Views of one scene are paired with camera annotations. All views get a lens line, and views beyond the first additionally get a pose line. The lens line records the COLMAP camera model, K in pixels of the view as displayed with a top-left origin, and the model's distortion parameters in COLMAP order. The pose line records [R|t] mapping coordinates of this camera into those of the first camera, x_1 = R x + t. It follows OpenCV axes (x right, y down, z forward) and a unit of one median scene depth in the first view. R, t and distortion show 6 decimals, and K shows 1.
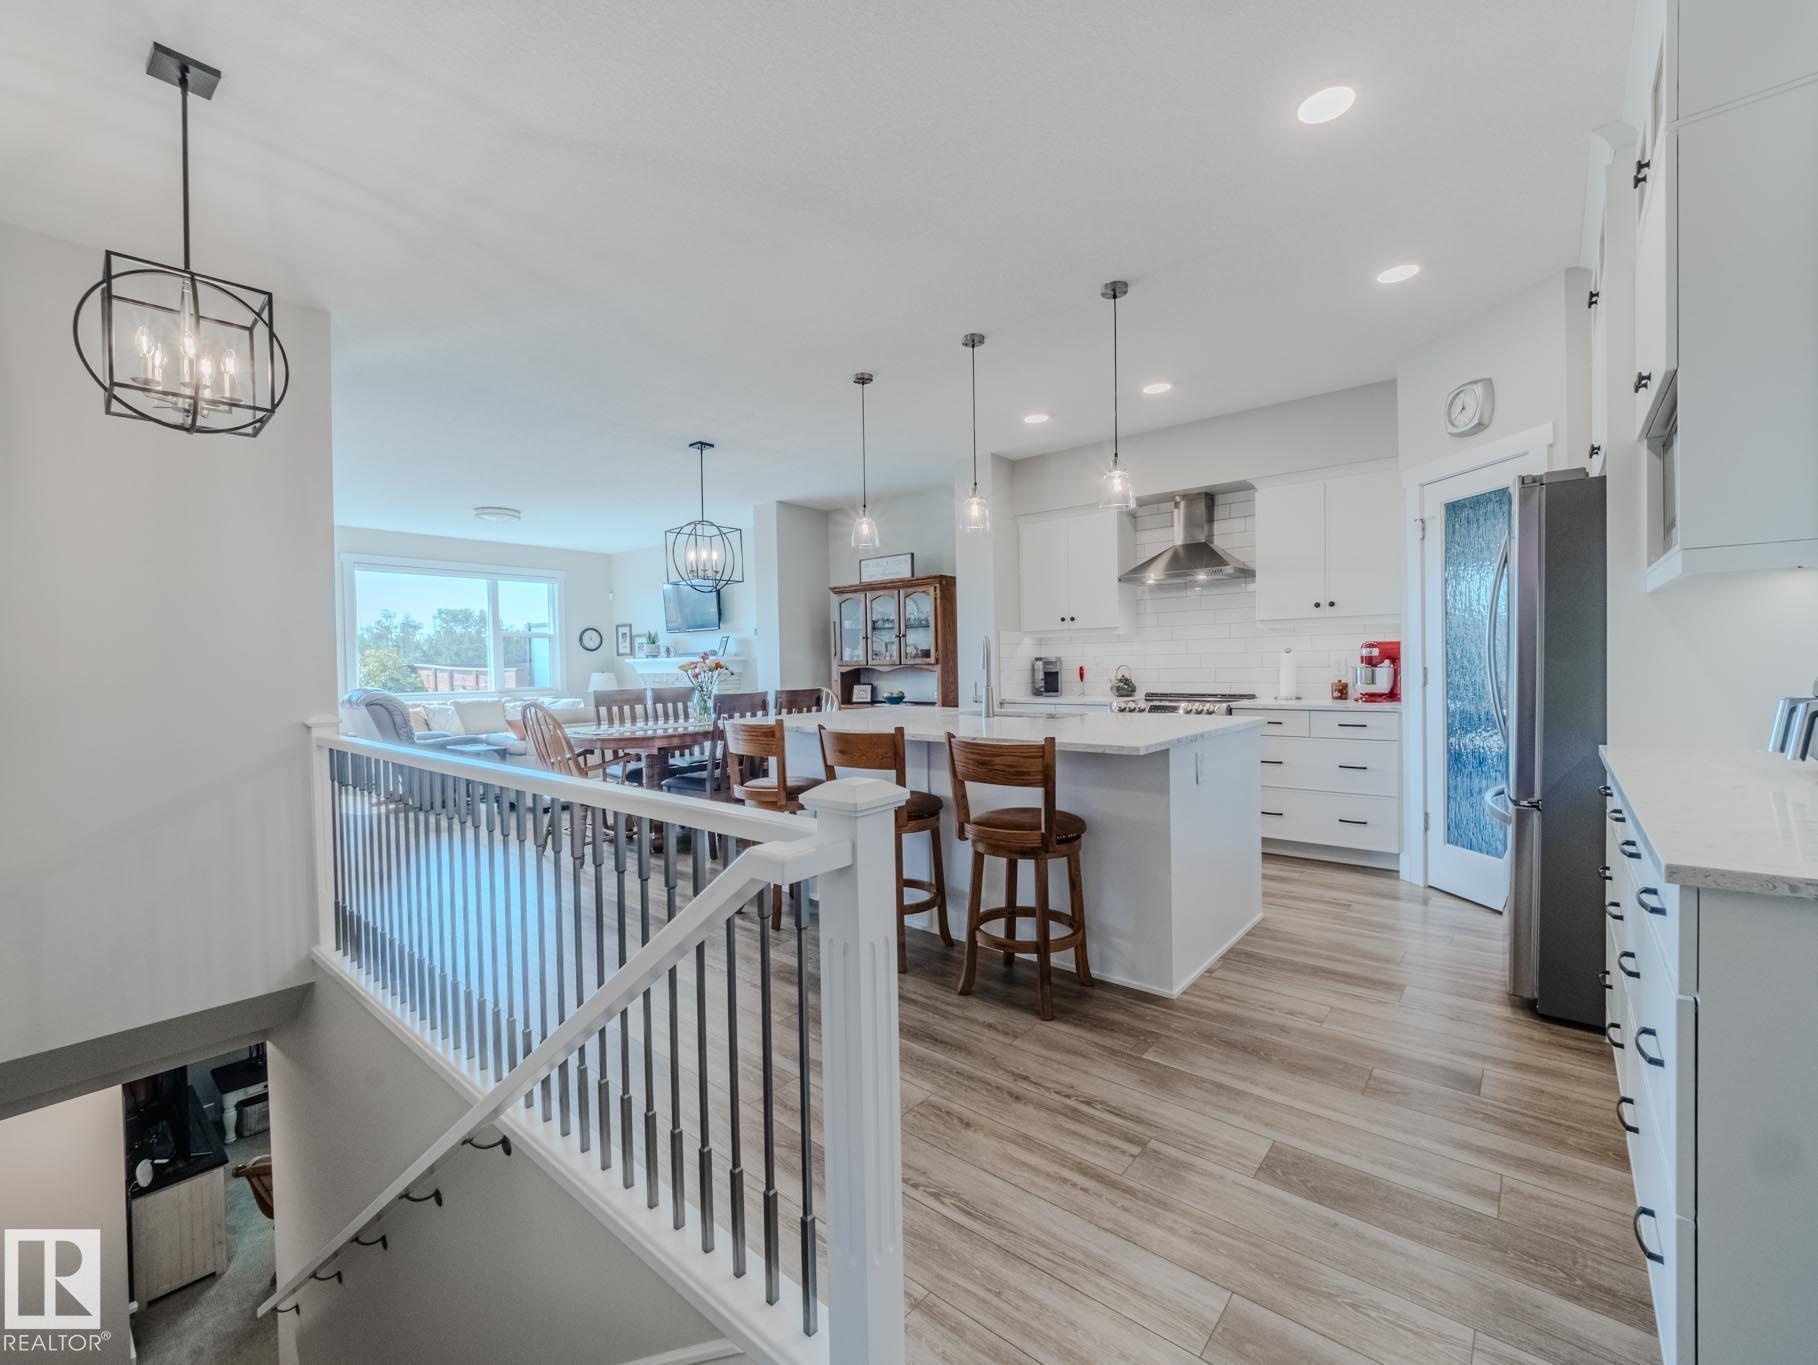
lens RADIAL K [[766.0, 0, 905.1], [0, 766.0, 679.0], [0, 0, 1]] dist [-0.007895, -0.000304]
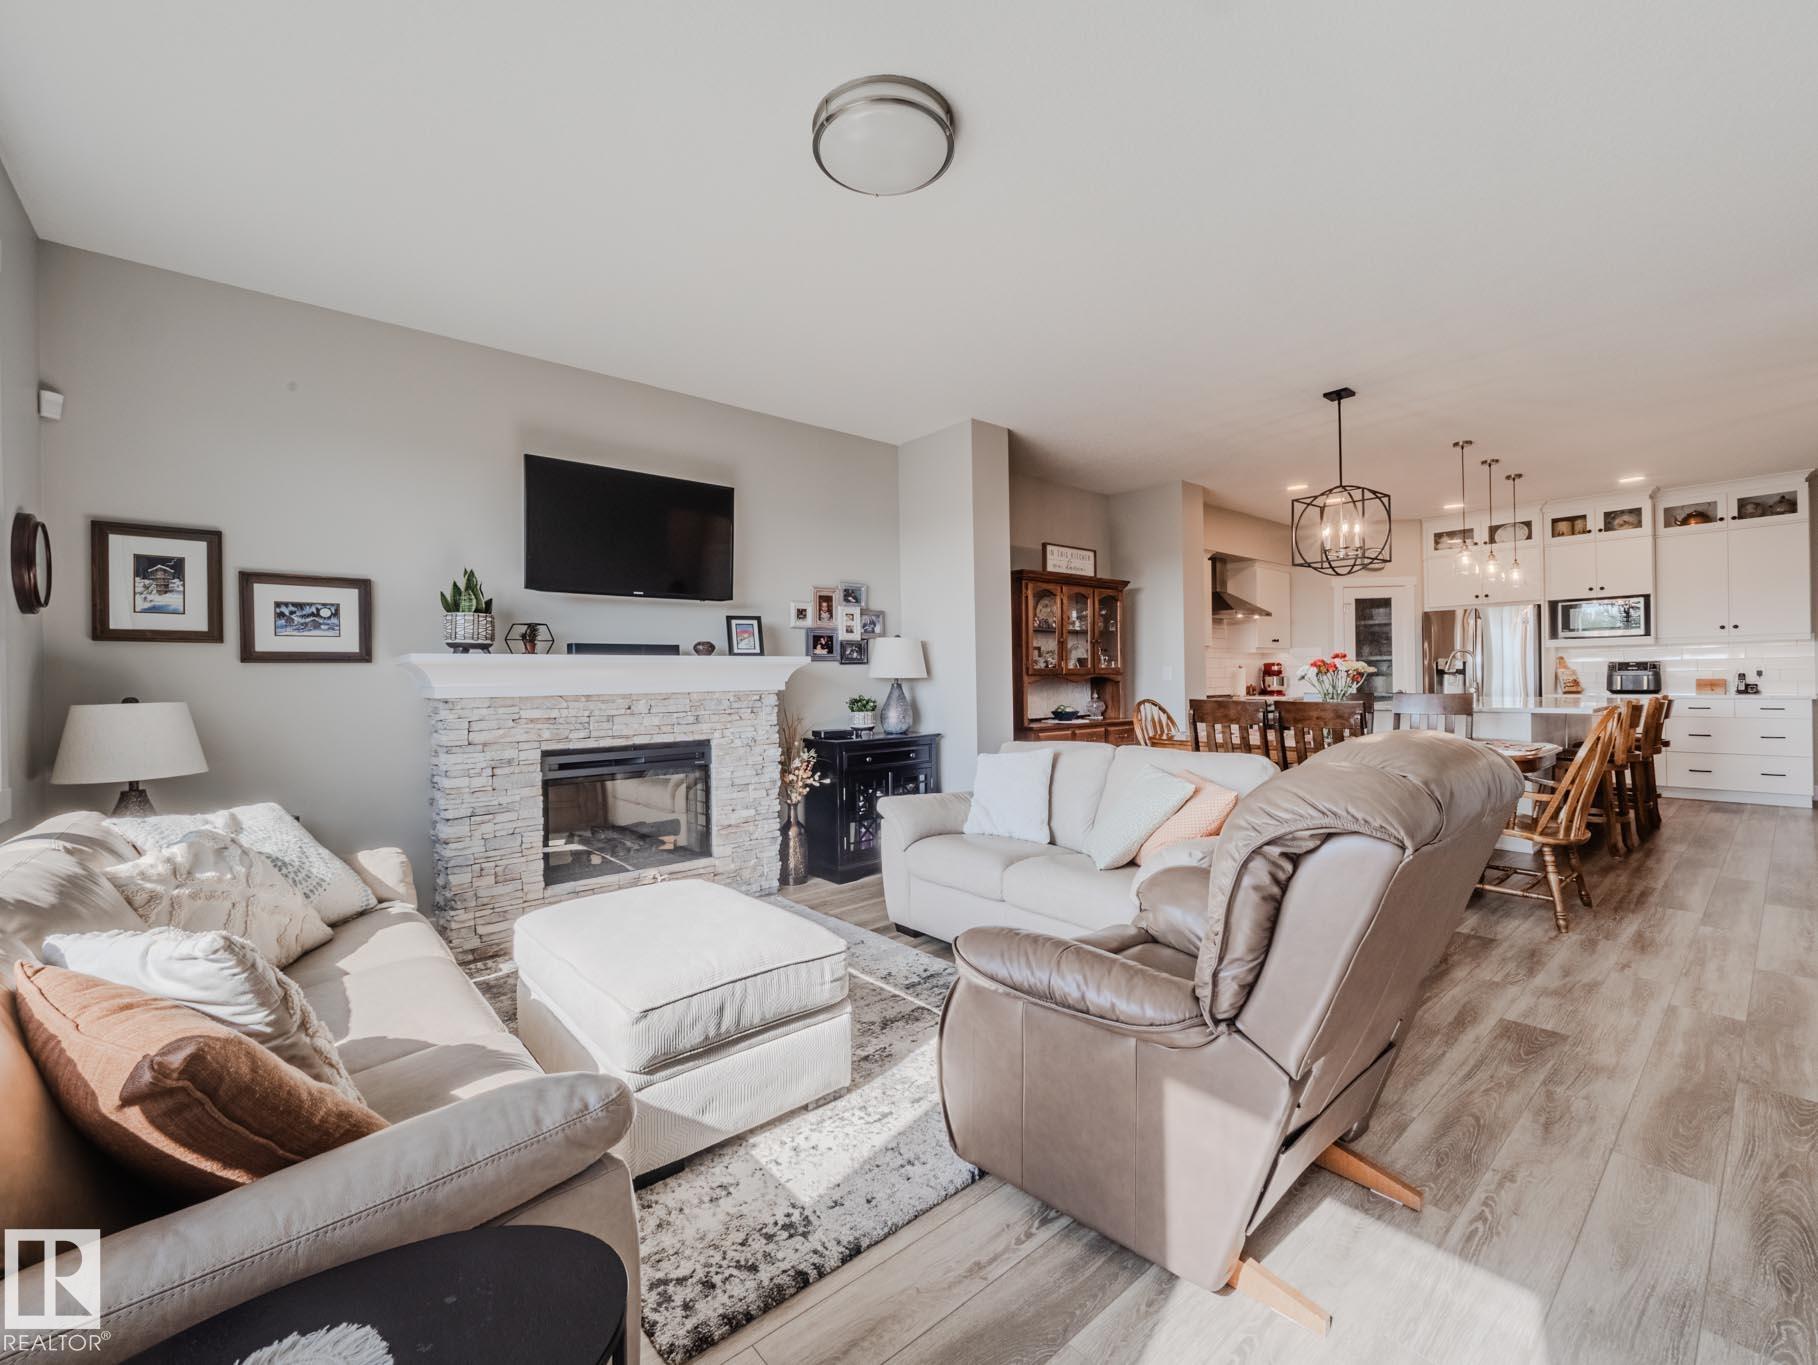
lens RADIAL K [[766.0, 0, 897.0], [0, 766.0, 685.7], [0, 0, 1]] dist [-0.007895, -0.000304]
pose [[0.171125, 0.005942, 0.985231, -1.209510], [0.034660, 0.999327, -0.012047, -0.003162], [-0.984639, 0.036209, 0.170804, 1.412842]]
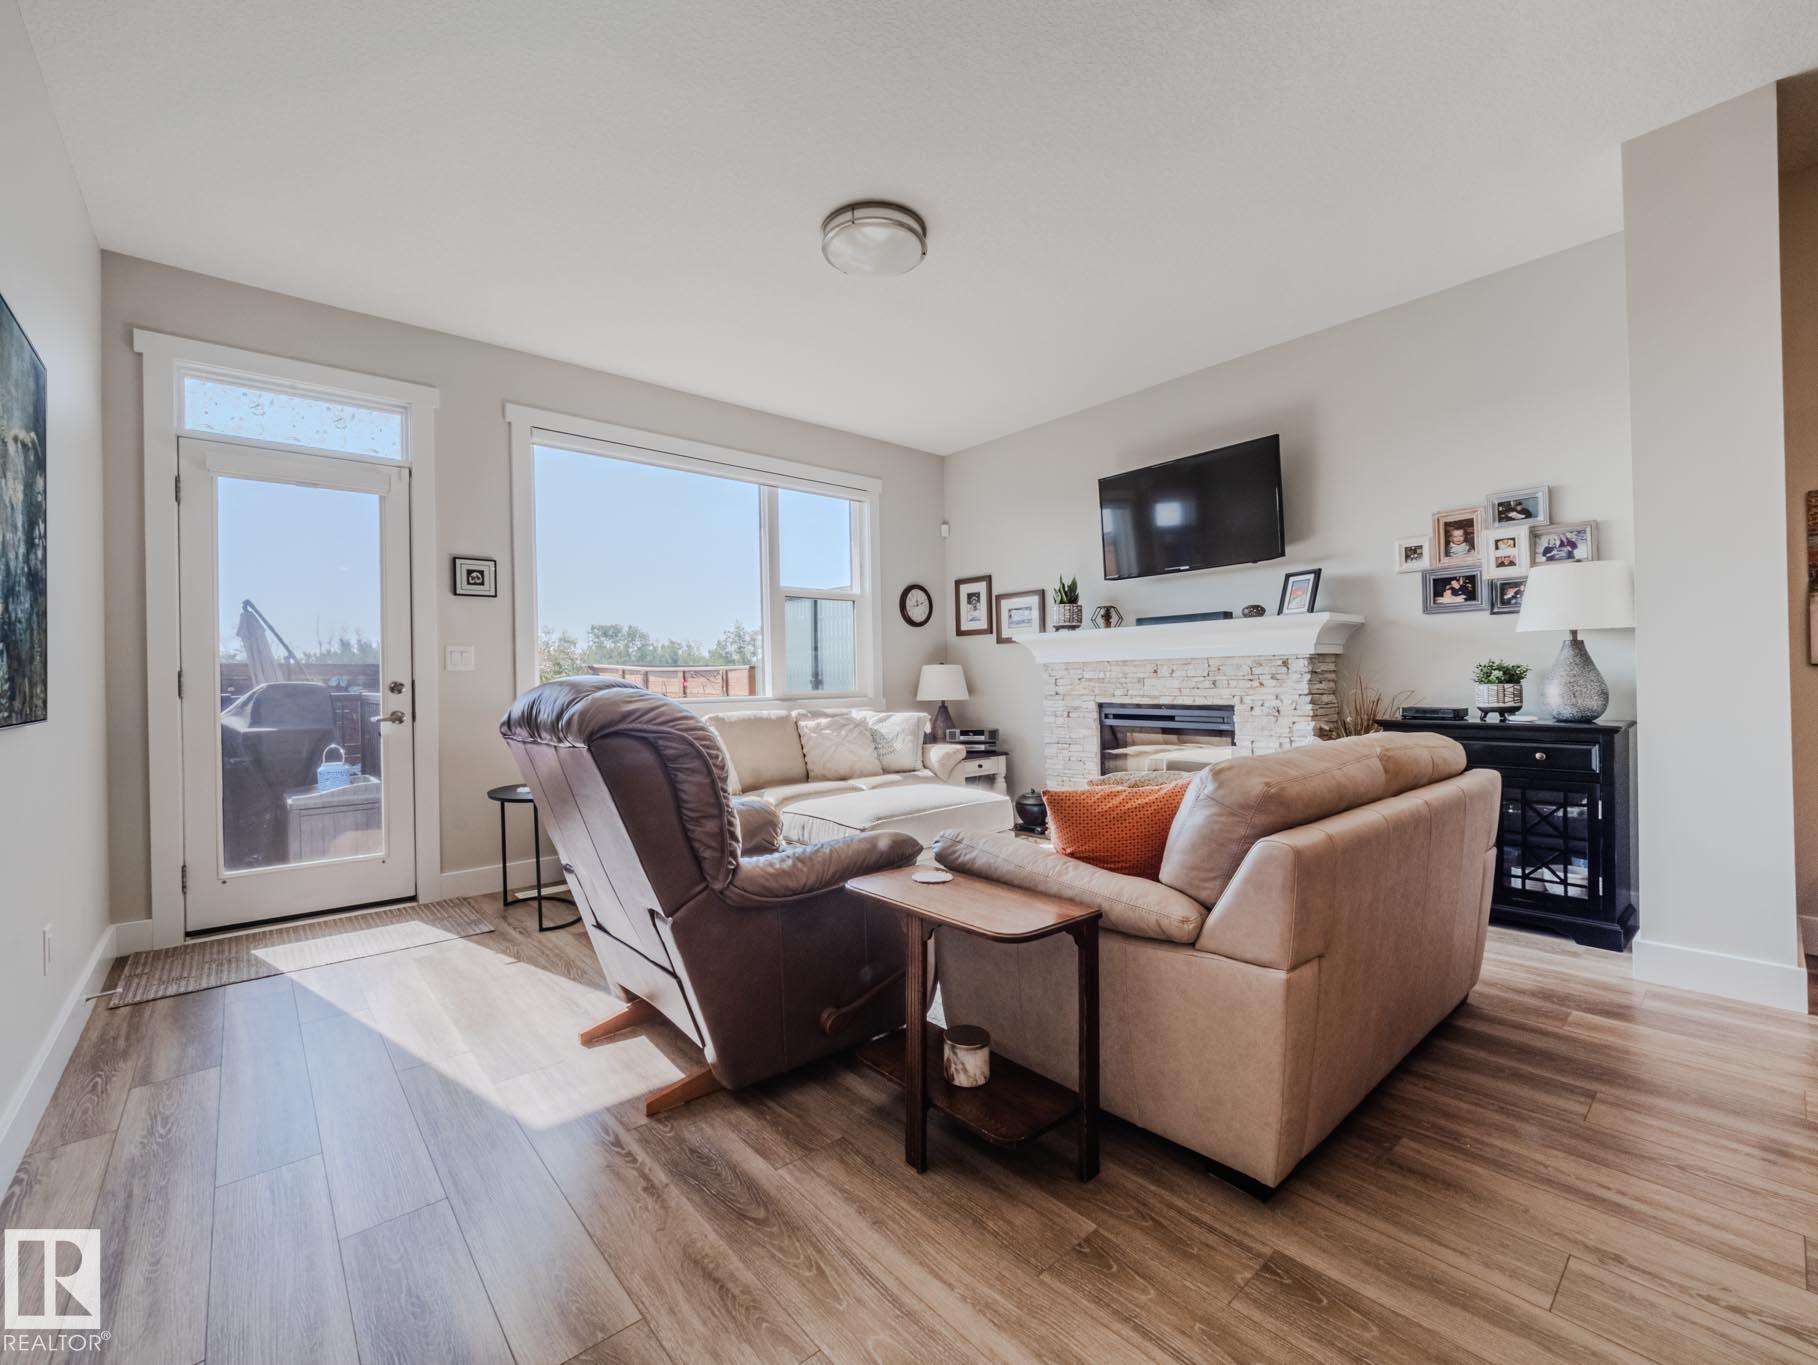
lens RADIAL K [[766.0, 0, 902.3], [0, 766.0, 678.7], [0, 0, 1]] dist [-0.007895, -0.000304]
pose [[0.987521, -0.002417, -0.157468, -0.677460], [-0.000509, 0.999828, -0.018536, 0.023801], [0.157485, 0.018384, 0.987350, 0.917989]]
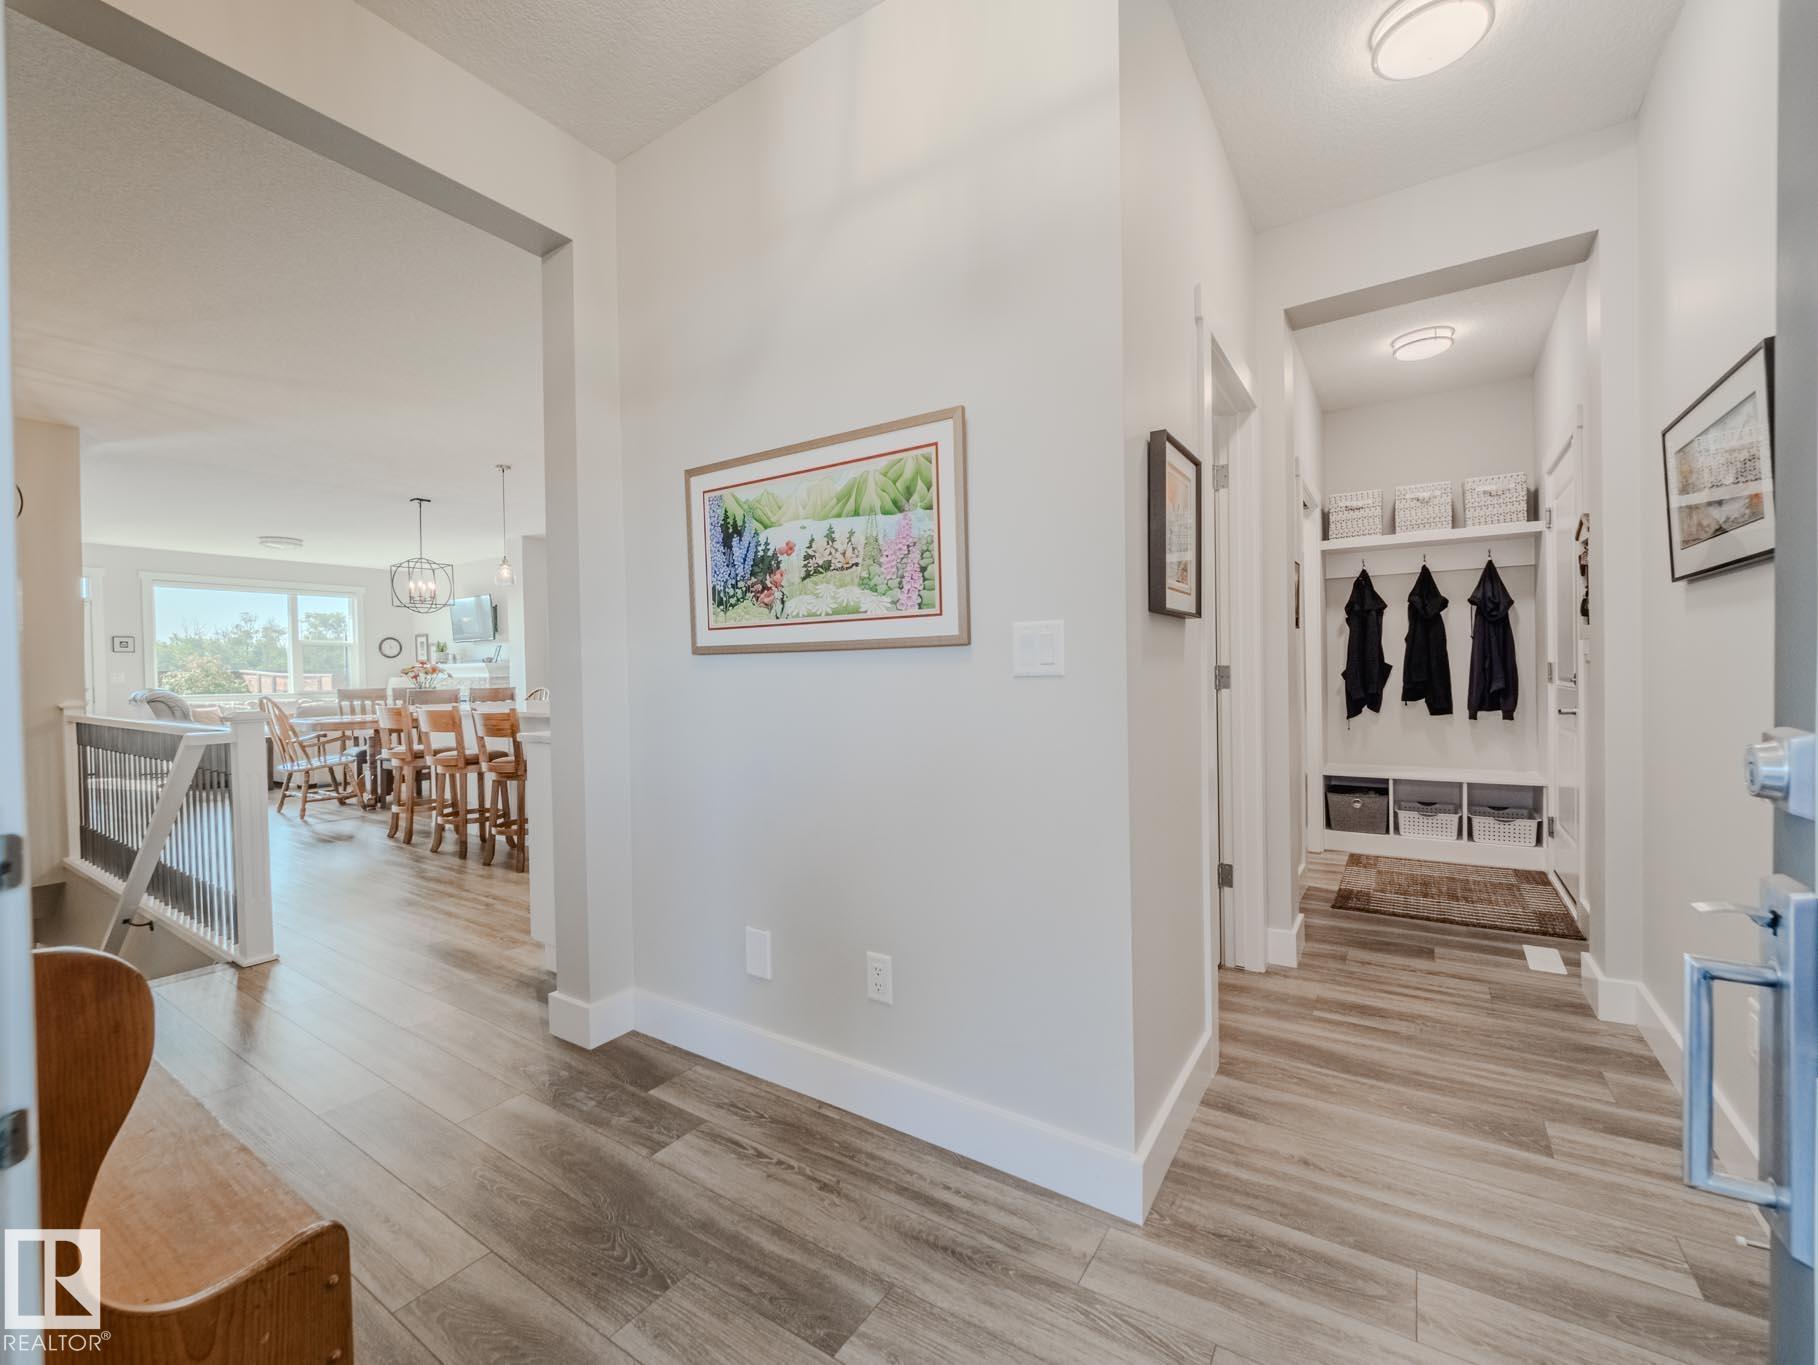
lens RADIAL K [[766.0, 0, 897.5], [0, 766.0, 685.6], [0, 0, 1]] dist [-0.007895, -0.000304]
pose [[0.994157, -0.000946, 0.107941, 0.425469], [0.001157, 0.999998, -0.001891, 0.014323], [-0.107939, 0.002005, 0.994156, -0.404151]]
